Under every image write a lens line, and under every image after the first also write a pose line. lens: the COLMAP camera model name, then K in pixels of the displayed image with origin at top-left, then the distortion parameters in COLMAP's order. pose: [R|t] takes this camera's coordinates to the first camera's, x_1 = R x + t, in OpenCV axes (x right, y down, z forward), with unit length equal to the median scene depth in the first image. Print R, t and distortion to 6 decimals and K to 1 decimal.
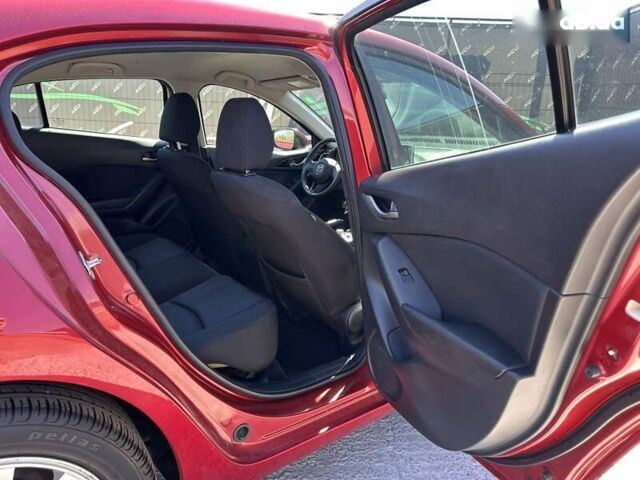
lens RADIAL K [[453.7, 0, 318.4], [0, 453.7, 243.0], [0, 0, 1]] dist [0.128956, -0.182796]
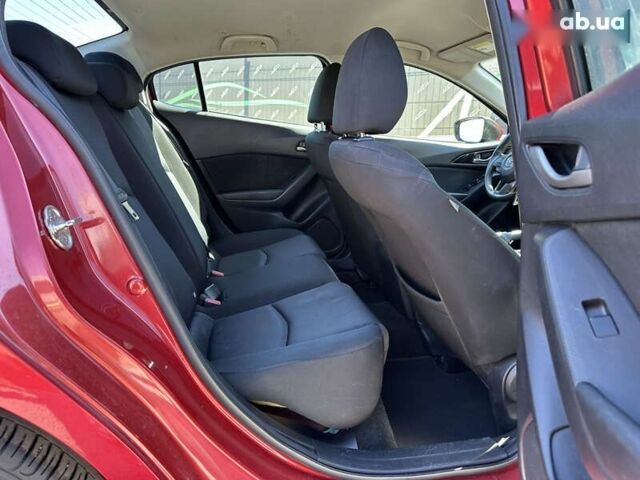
lens RADIAL K [[453.7, 0, 318.4], [0, 453.7, 243.0], [0, 0, 1]] dist [0.128956, -0.182796]
pose [[0.901836, 0.088675, -0.422881, 0.066626], [-0.106341, 0.994161, -0.018313, 0.019524], [0.418787, 0.061485, 0.906000, 0.246938]]
